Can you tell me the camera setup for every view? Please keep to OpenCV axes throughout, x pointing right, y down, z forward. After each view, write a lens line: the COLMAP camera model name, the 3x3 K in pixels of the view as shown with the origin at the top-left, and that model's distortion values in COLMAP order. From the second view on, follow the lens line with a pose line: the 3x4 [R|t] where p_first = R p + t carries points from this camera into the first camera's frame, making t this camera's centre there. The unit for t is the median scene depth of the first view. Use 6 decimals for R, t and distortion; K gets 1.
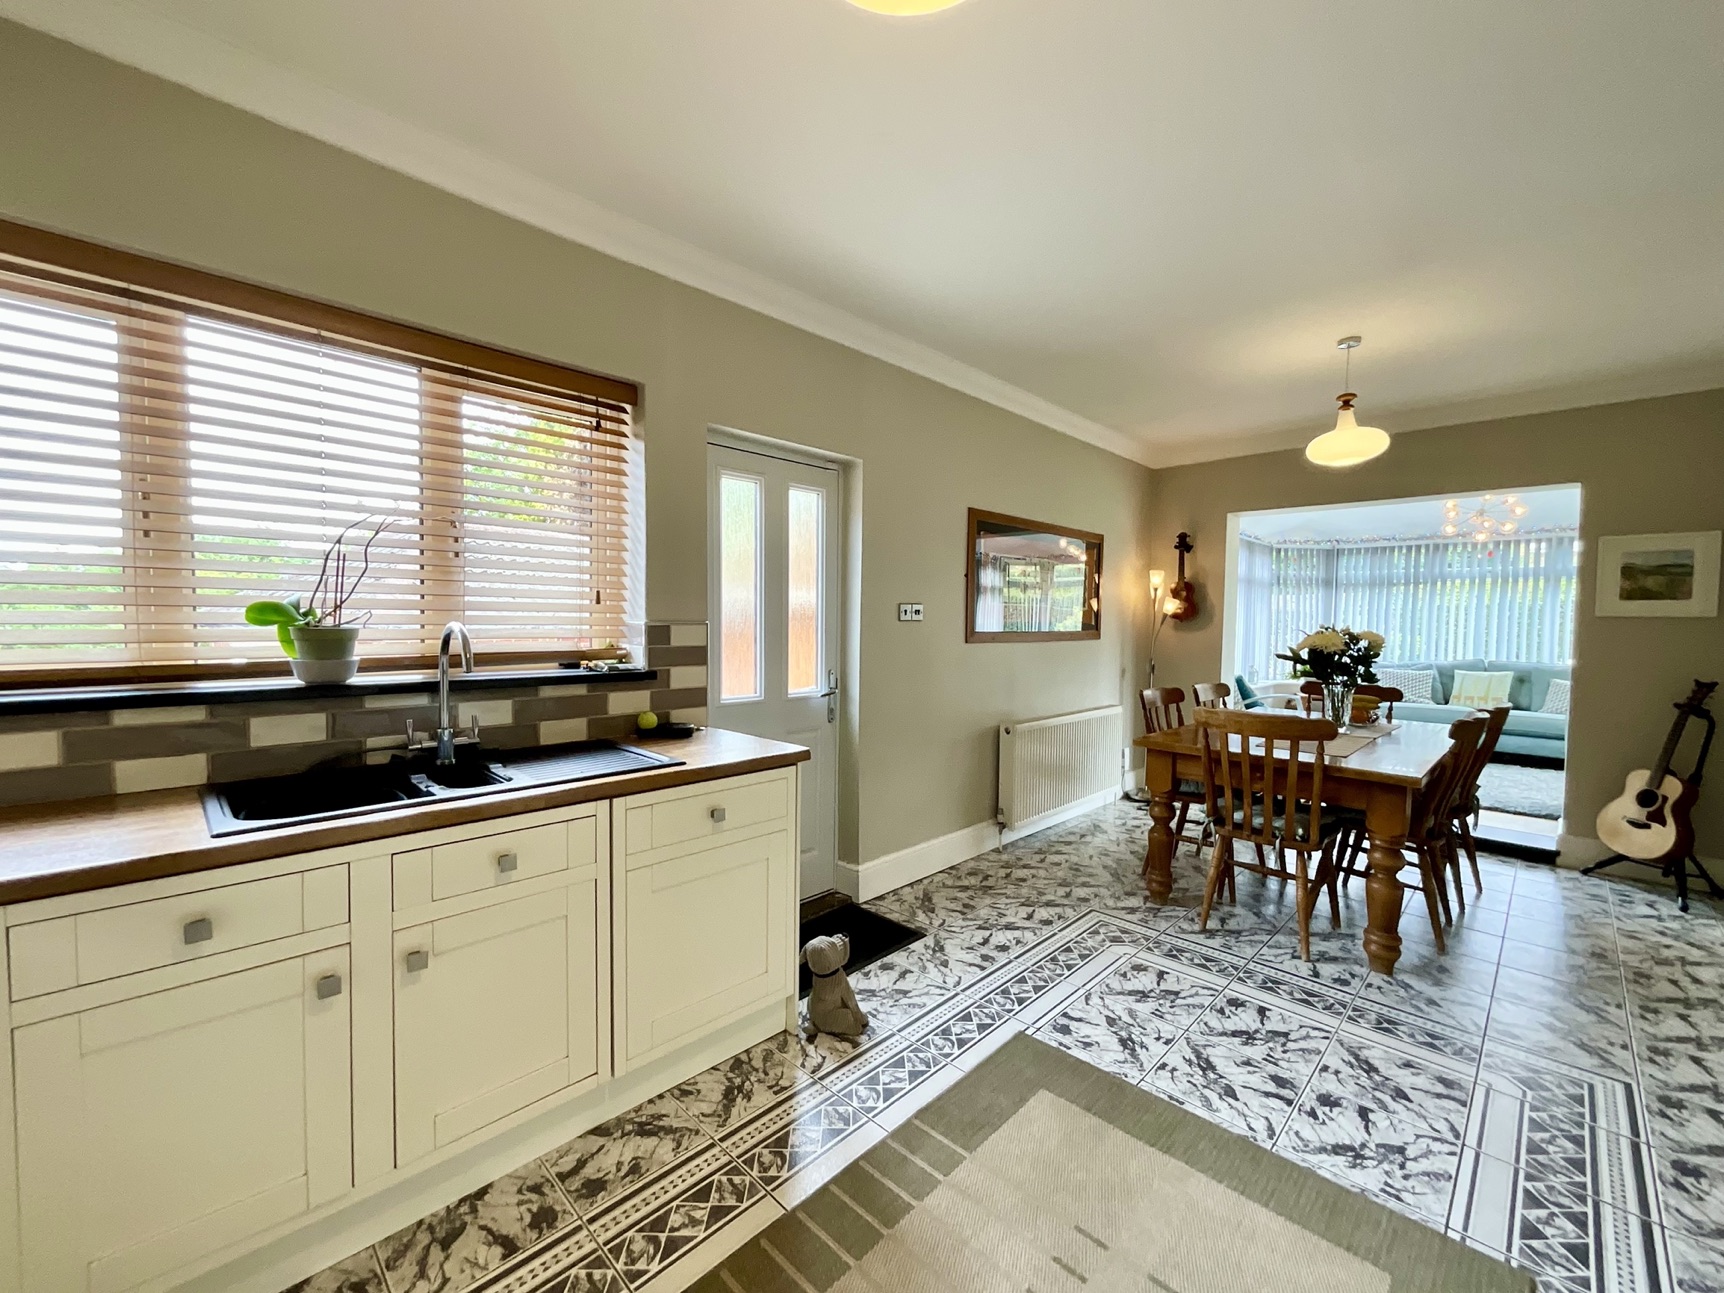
lens RADIAL K [[699.9, 0, 862.0], [0, 699.9, 648.0], [0, 0, 1]] dist [-0.000450, -0.000104]
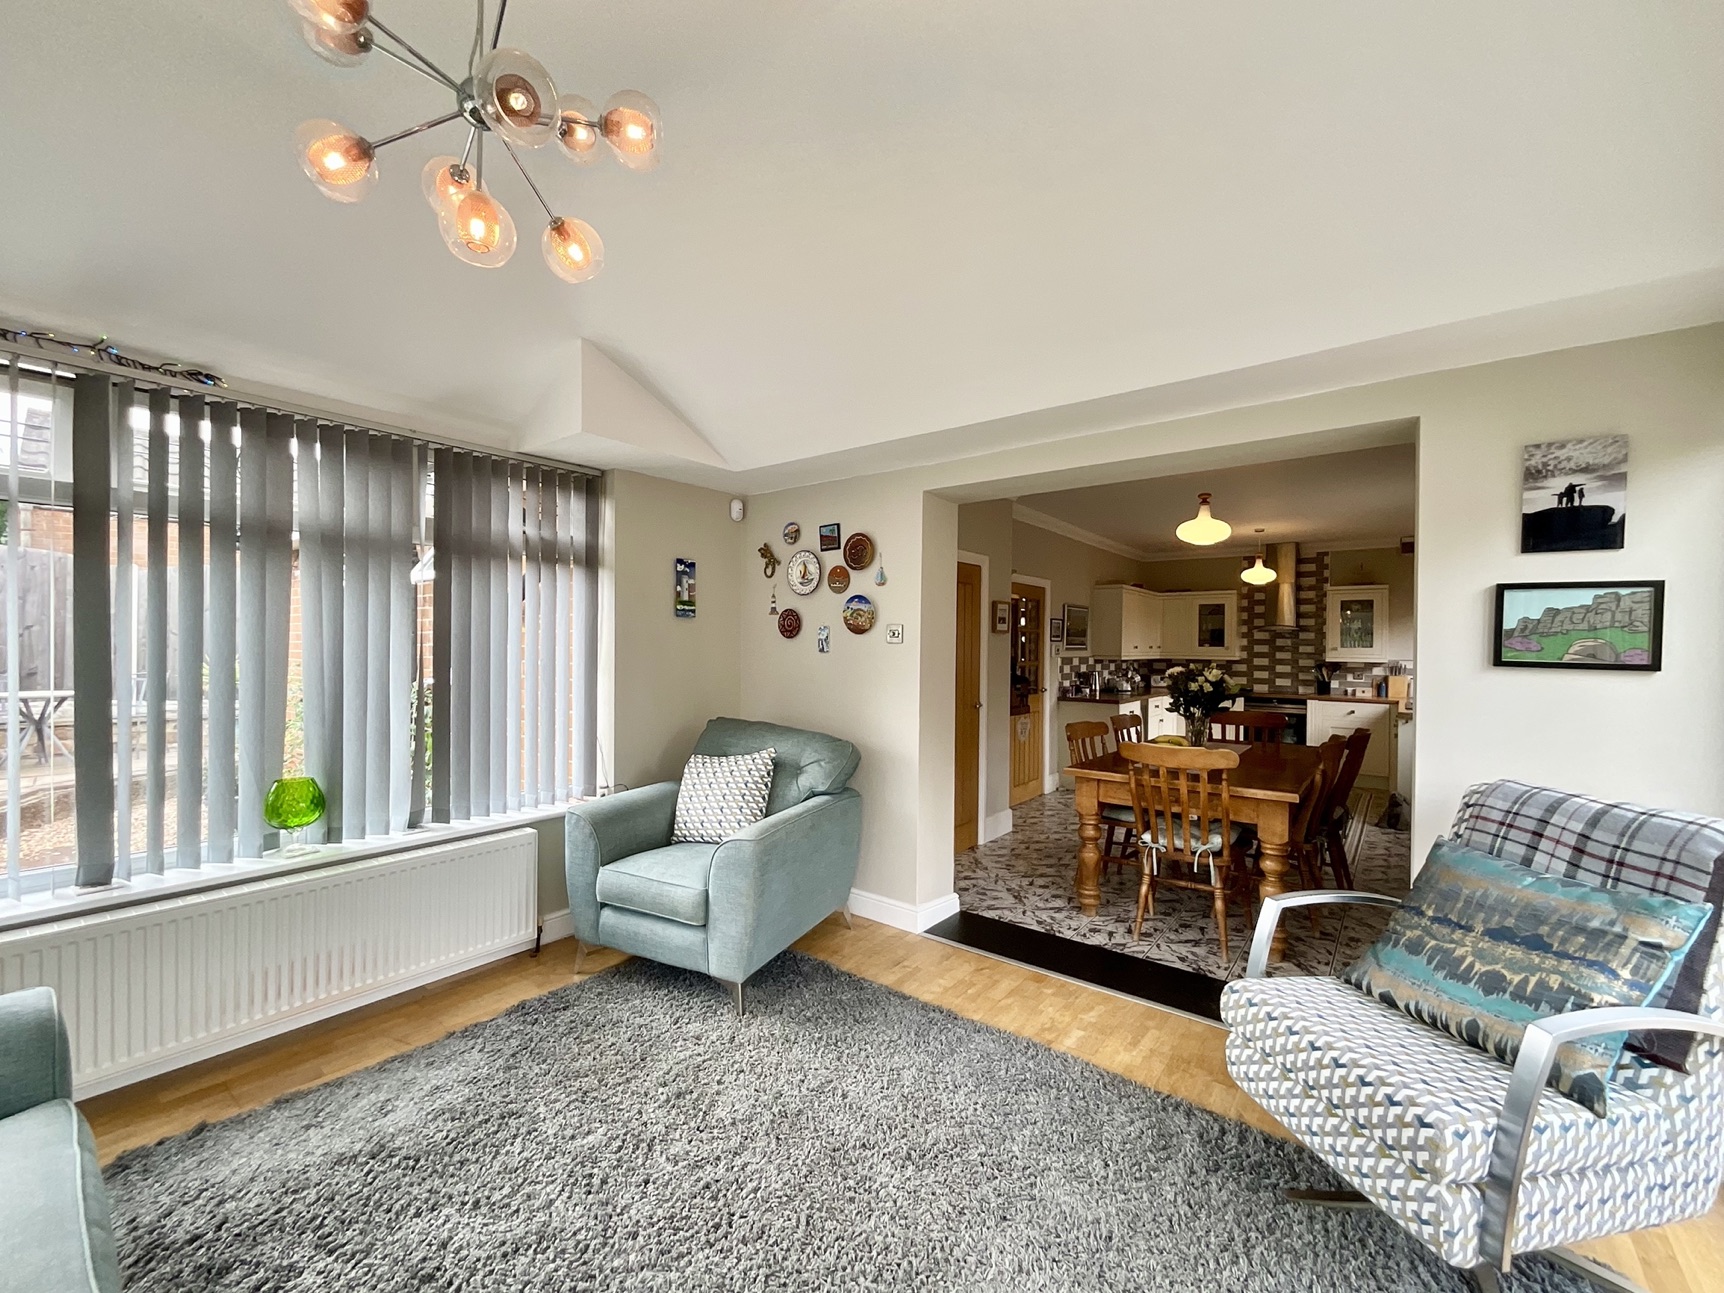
lens RADIAL K [[699.9, 0, 858.6], [0, 699.9, 648.3], [0, 0, 1]] dist [-0.000450, -0.000104]
pose [[-0.993173, -0.021462, -0.114656, 1.839633], [-0.026619, 0.998693, 0.043635, -0.123851], [0.113570, 0.046389, -0.992446, 2.784454]]
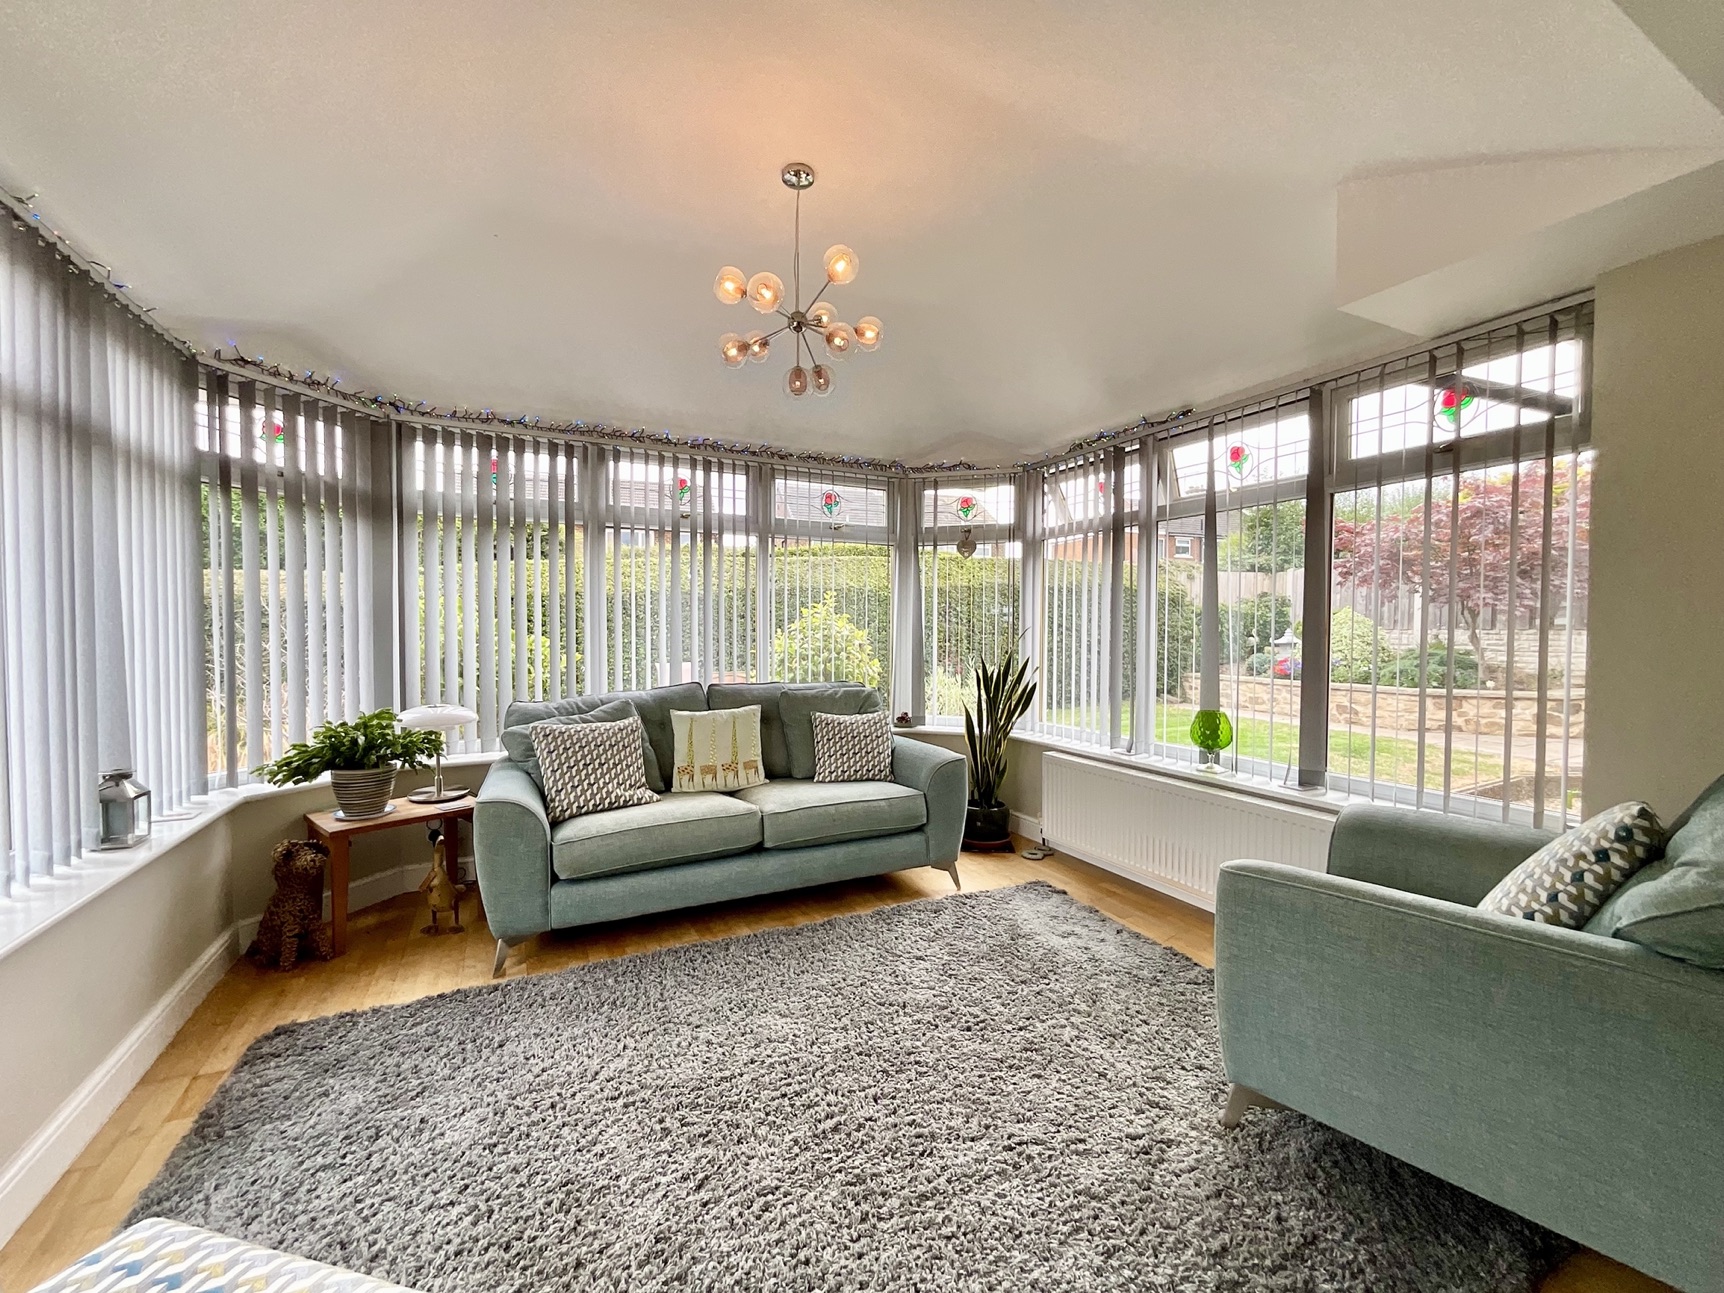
lens RADIAL K [[699.9, 0, 867.4], [0, 699.9, 646.7], [0, 0, 1]] dist [-0.000450, -0.000104]
pose [[0.308309, -0.035787, 0.950613, 1.180061], [0.042232, 0.998822, 0.023905, -0.046438], [-0.950348, 0.032776, 0.309457, 1.941077]]
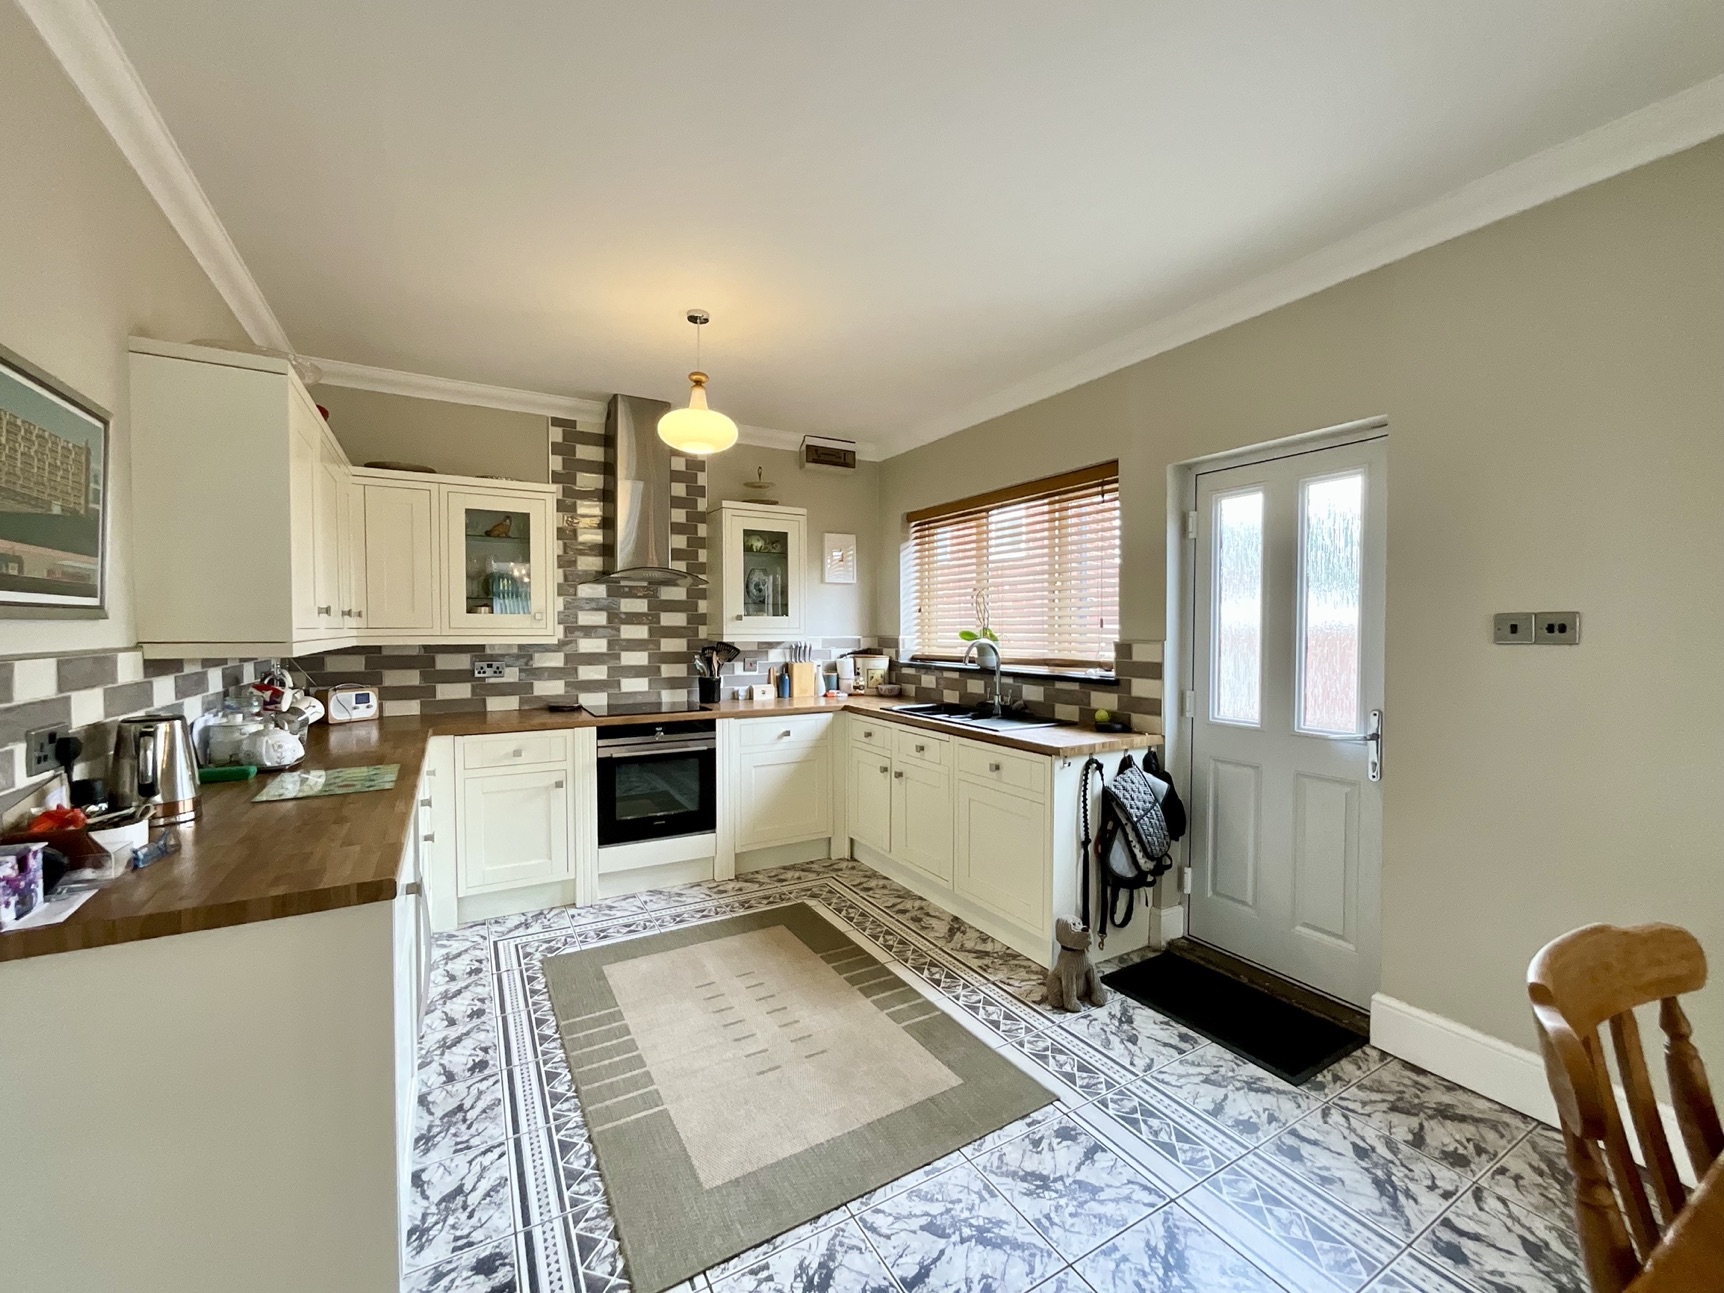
lens RADIAL K [[699.9, 0, 856.9], [0, 699.9, 648.8], [0, 0, 1]] dist [-0.000450, -0.000104]
pose [[-0.264250, 0.015432, -0.964331, 0.989555], [-0.043349, 0.998671, 0.027860, -0.034911], [0.963480, 0.049165, -0.263230, 0.823936]]
